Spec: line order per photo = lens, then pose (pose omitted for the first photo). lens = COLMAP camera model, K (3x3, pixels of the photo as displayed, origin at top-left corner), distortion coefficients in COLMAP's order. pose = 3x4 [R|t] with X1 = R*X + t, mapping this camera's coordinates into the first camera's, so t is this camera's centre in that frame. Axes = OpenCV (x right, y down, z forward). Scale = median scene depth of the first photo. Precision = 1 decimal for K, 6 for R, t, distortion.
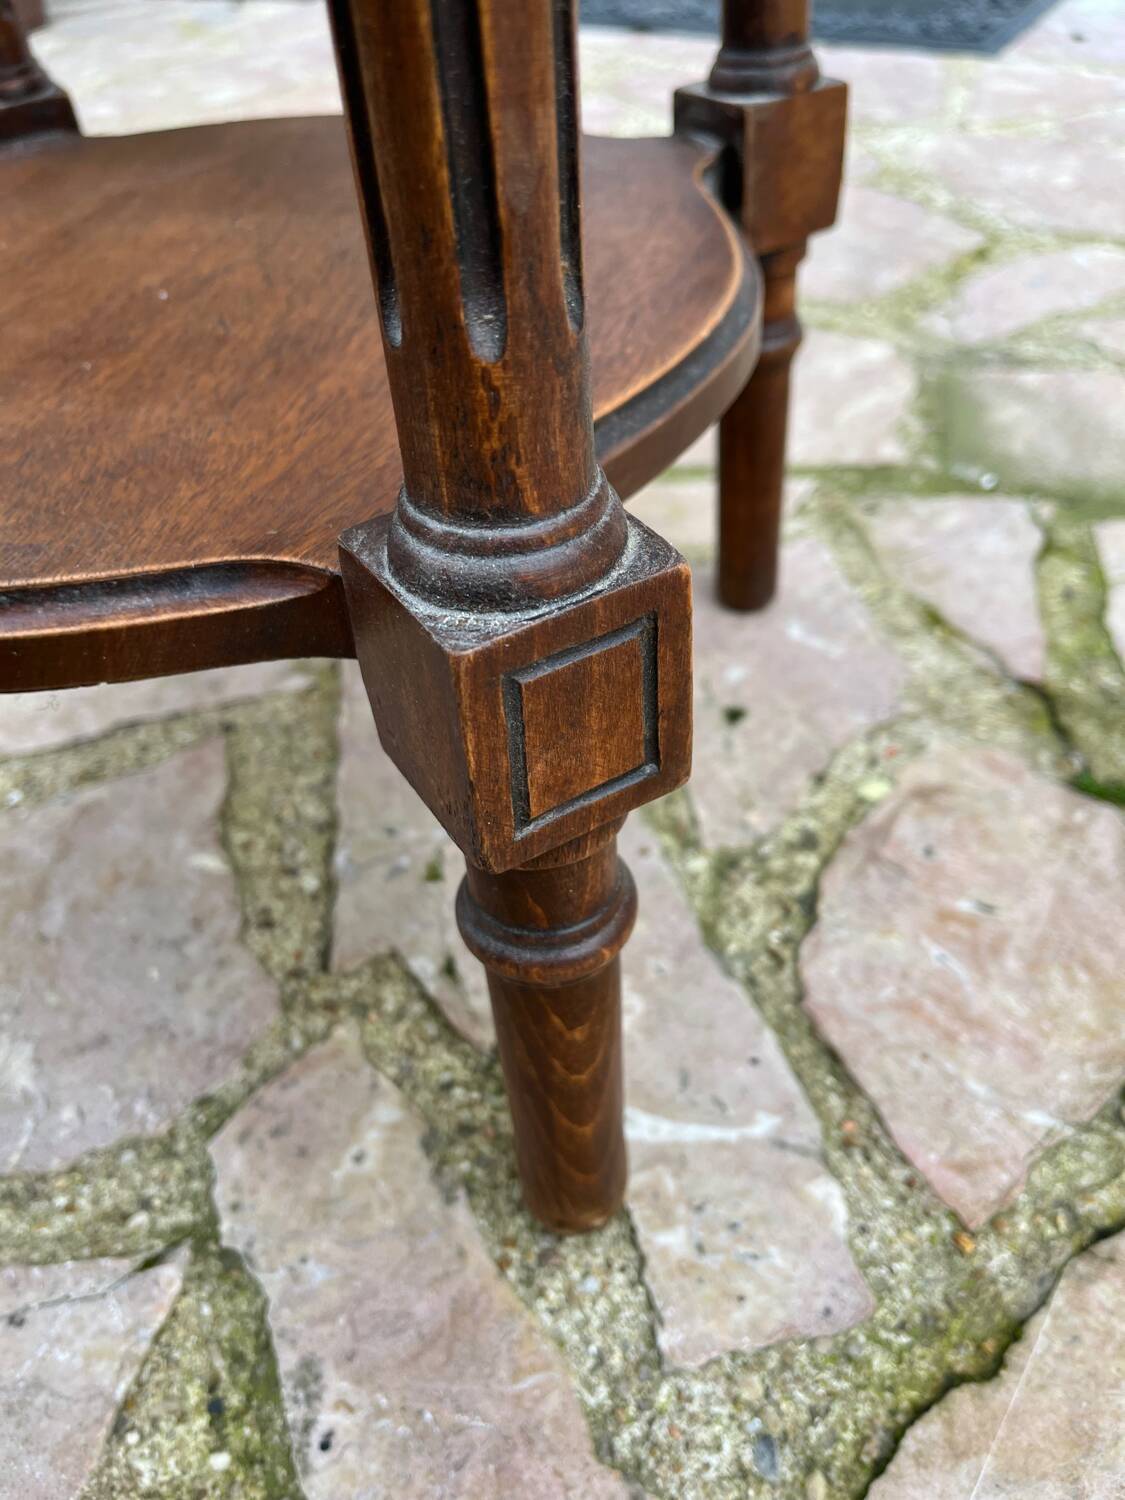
lens RADIAL K [[1163.9, 0, 563.7], [0, 1163.9, 765.6], [0, 0, 1]] dist [0.037003, -0.061871]
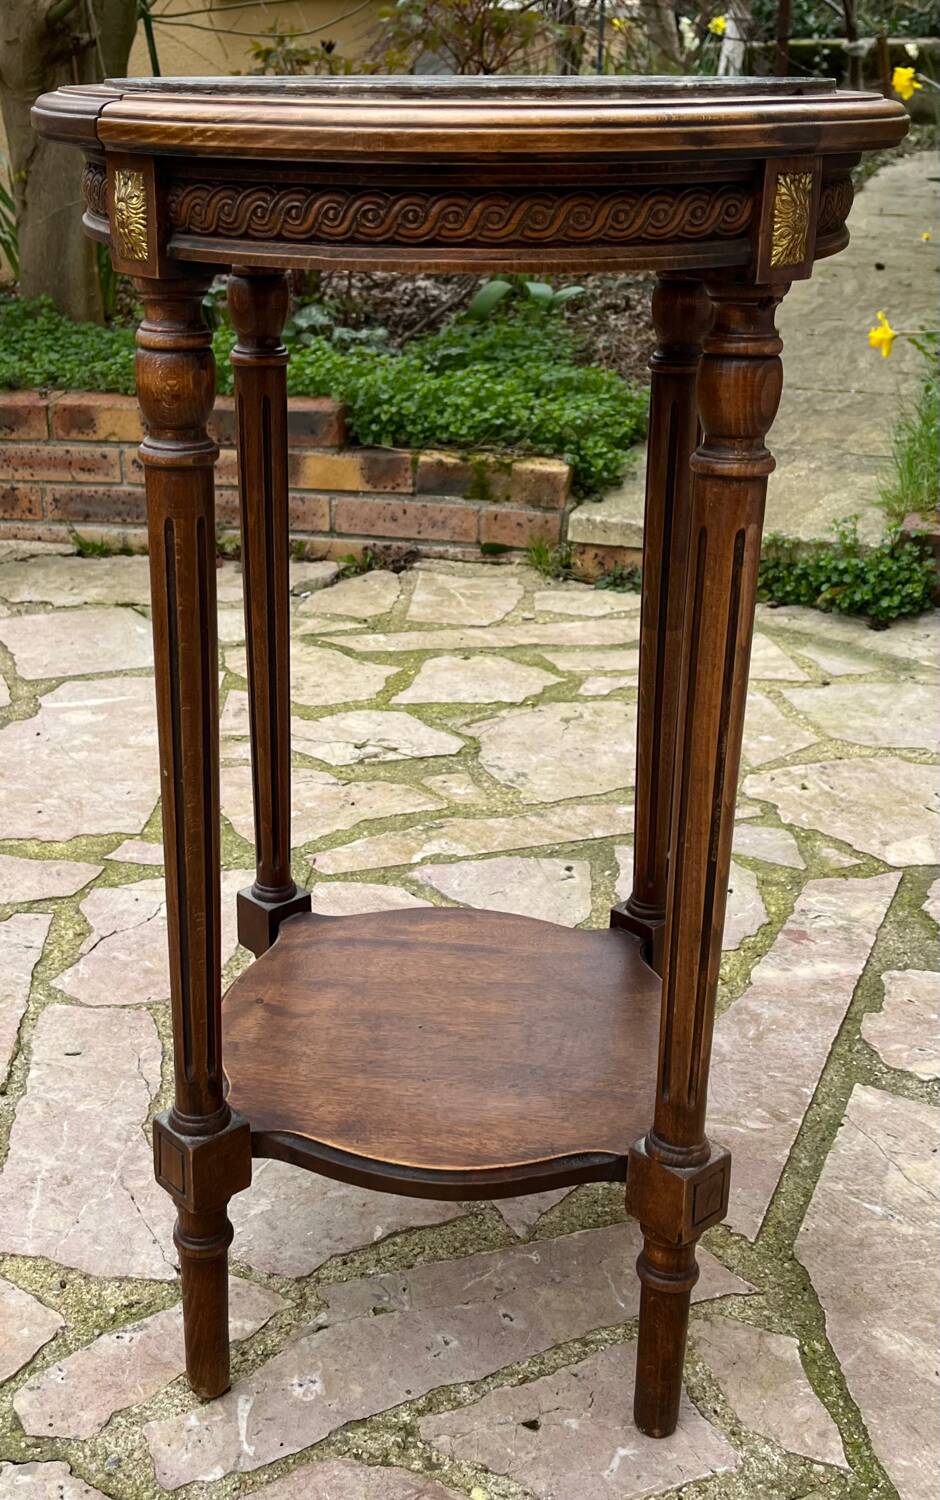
lens RADIAL K [[1680.5, 0, 390.0], [0, 1680.5, 689.0], [0, 0, 1]] dist [0.013367, 0.000000]
pose [[0.155319, 0.410749, -0.898422, 2.617829], [-0.675859, 0.707479, 0.206610, -1.624589], [0.720480, 0.575116, 0.387493, -0.894775]]
